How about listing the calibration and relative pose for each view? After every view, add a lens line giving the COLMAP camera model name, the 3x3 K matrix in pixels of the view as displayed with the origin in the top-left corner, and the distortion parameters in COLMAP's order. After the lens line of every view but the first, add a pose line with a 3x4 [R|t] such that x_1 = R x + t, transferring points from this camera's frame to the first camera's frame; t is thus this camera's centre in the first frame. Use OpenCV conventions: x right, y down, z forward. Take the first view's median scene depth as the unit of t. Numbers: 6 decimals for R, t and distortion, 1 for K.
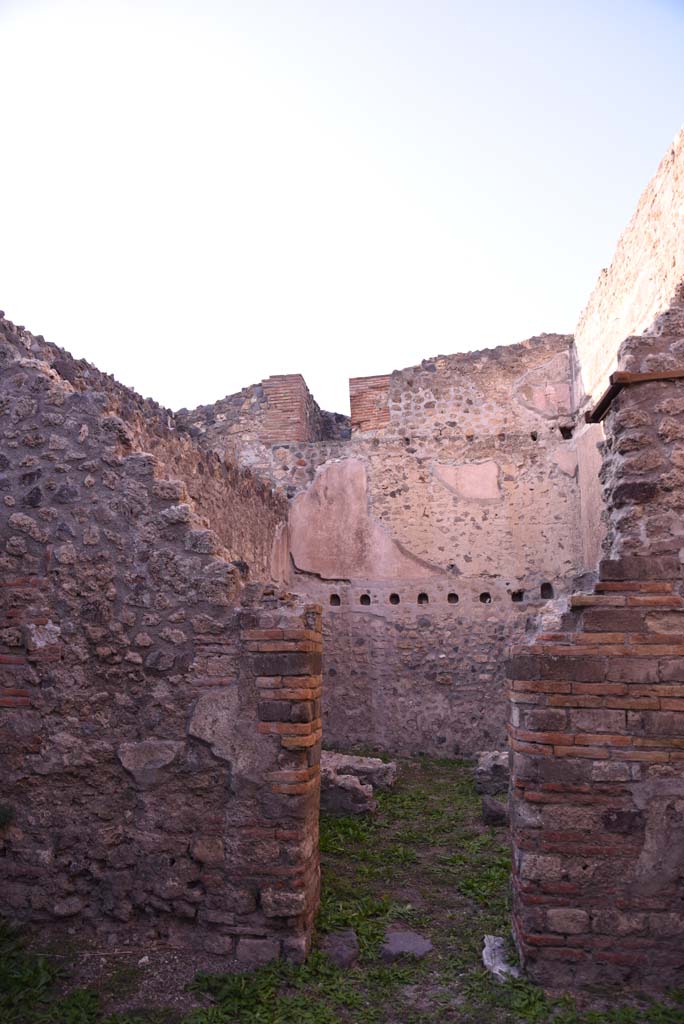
lens RADIAL K [[700.7, 0, 344.9], [0, 700.7, 513.2], [0, 0, 1]] dist [-0.133769, 0.094721]
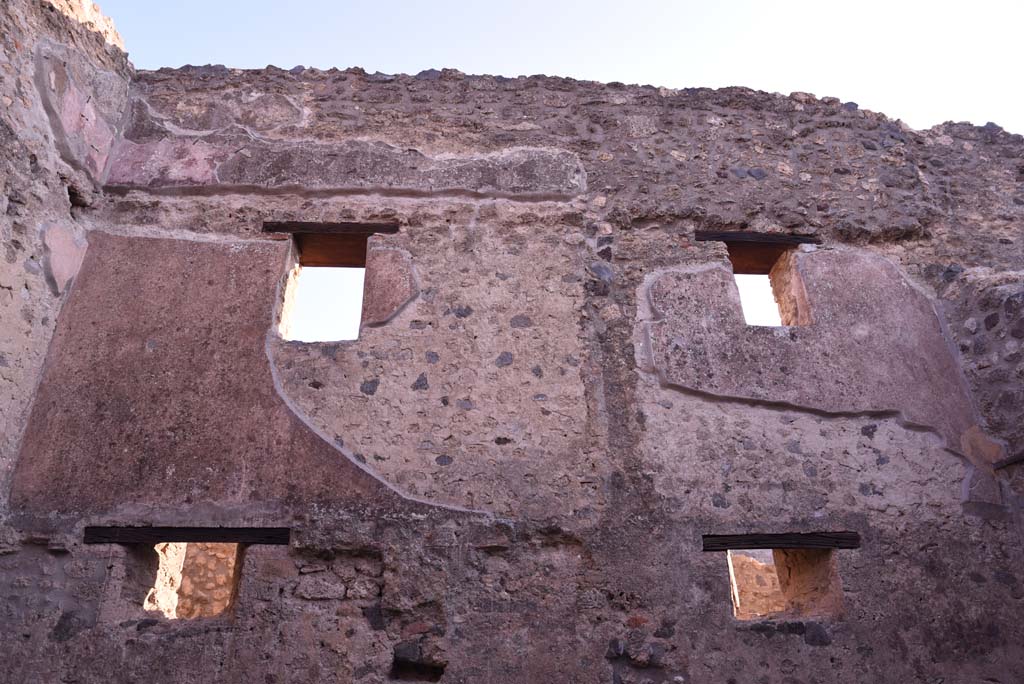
lens RADIAL K [[700.7, 0, 511.4], [0, 700.7, 348.6], [0, 0, 1]] dist [-0.133769, 0.094721]
pose [[-0.132128, 0.449550, 0.883429, -0.081001], [-0.190723, 0.863060, -0.467710, 0.129365], [-0.972711, -0.230288, -0.028295, 0.735426]]
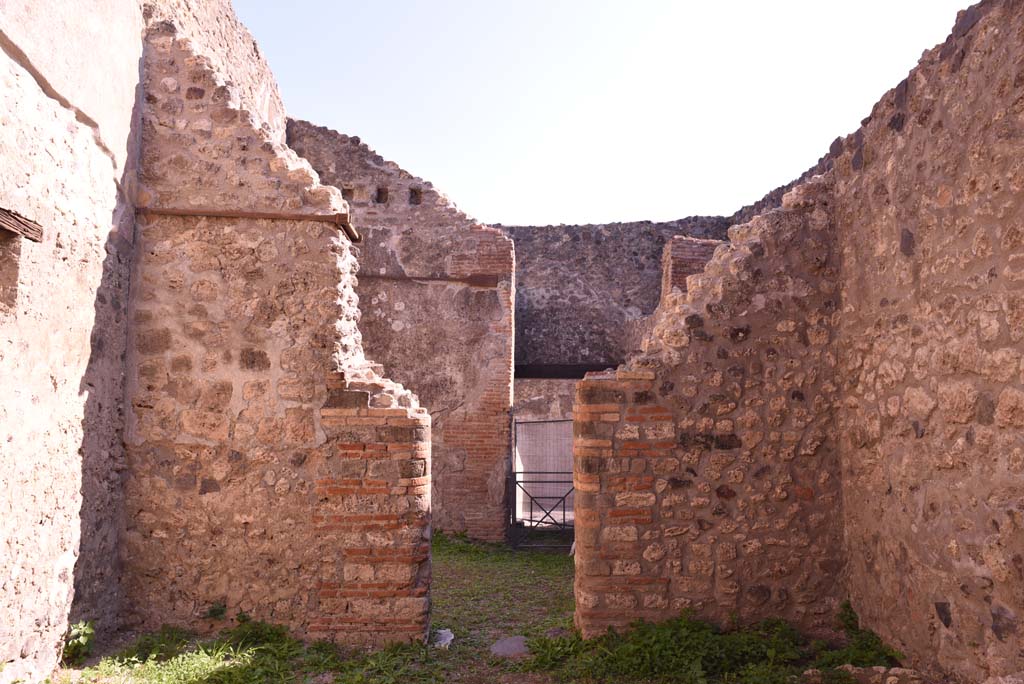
lens RADIAL K [[700.7, 0, 519.8], [0, 700.7, 348.2], [0, 0, 1]] dist [-0.133769, 0.094721]
pose [[-0.986188, -0.016925, -0.164763, 0.106920], [0.033022, 0.954702, -0.295725, 0.174300], [0.162305, -0.297082, -0.940957, 0.862128]]
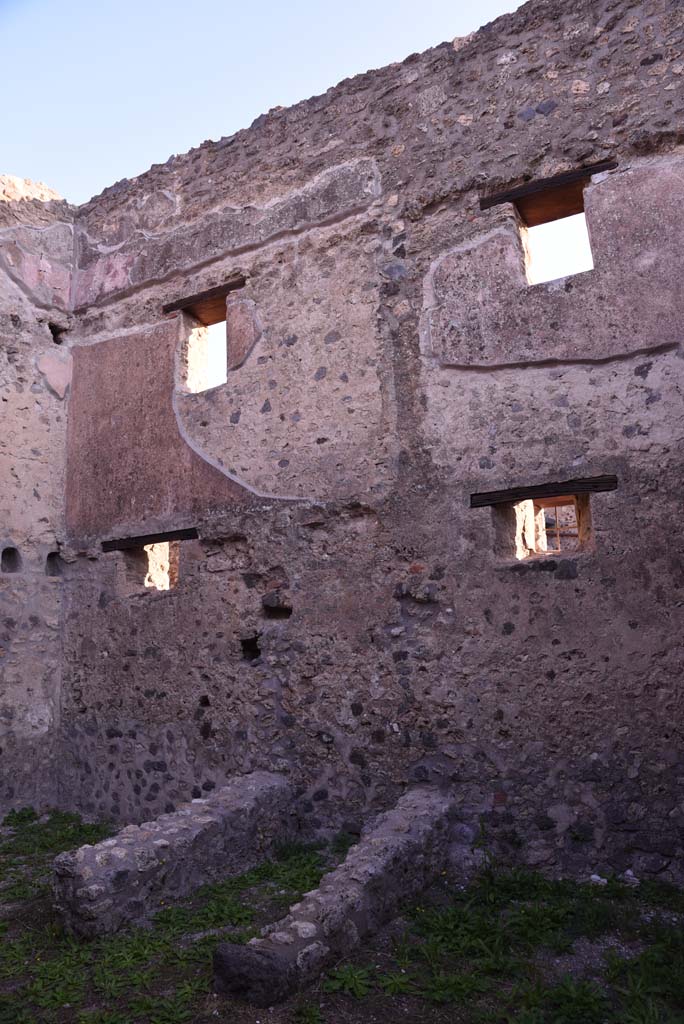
lens RADIAL K [[700.7, 0, 346.6], [0, 700.7, 513.6], [0, 0, 1]] dist [-0.133769, 0.094721]
pose [[0.404484, 0.138120, 0.904055, -0.157280], [-0.143394, 0.985881, -0.086465, 0.079699], [-0.903234, -0.094662, 0.418578, 0.461380]]
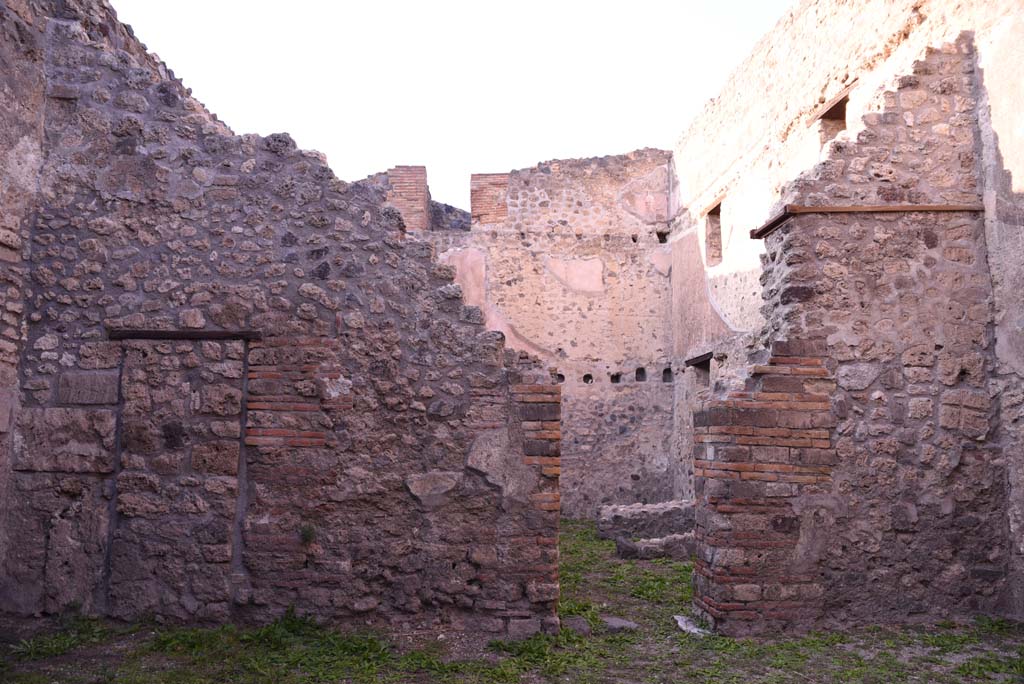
lens RADIAL K [[700.7, 0, 501.5], [0, 700.7, 346.2], [0, 0, 1]] dist [-0.133769, 0.094721]
pose [[0.982948, 0.037523, 0.180016, -0.145937], [-0.048857, 0.997065, 0.058941, 0.008383], [-0.177276, -0.066731, 0.981896, -0.092121]]
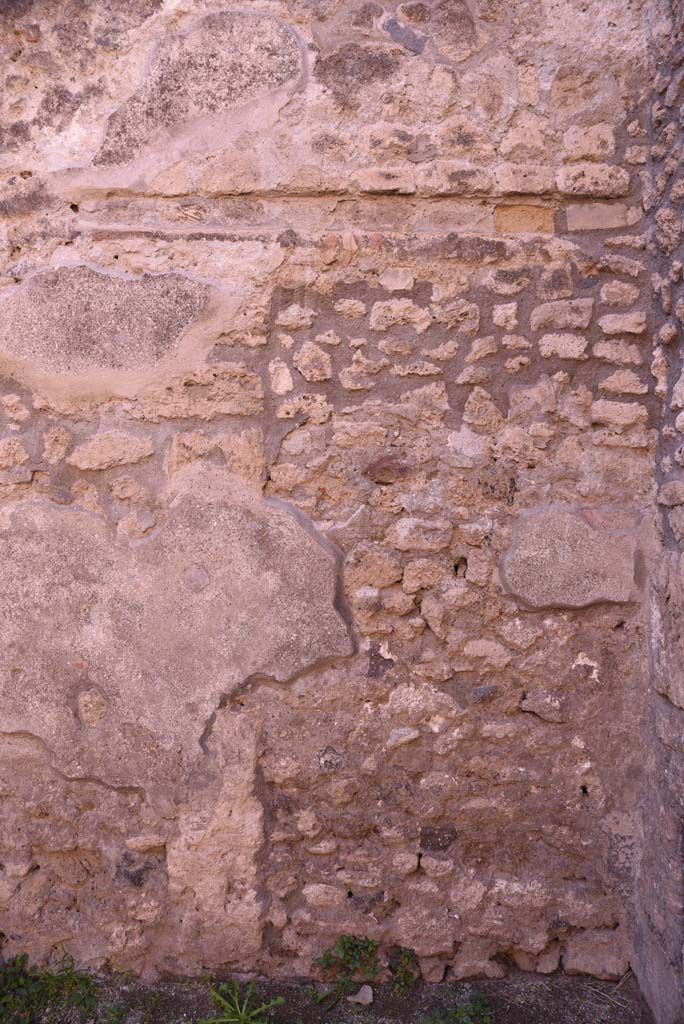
lens RADIAL K [[700.7, 0, 352.0], [0, 700.7, 518.0], [0, 0, 1]] dist [-0.133769, 0.094721]
pose [[0.098437, 0.022926, -0.994879, -0.192485], [0.193638, 0.980185, 0.041747, 0.058984], [0.976122, -0.196756, 0.092048, 0.310819]]
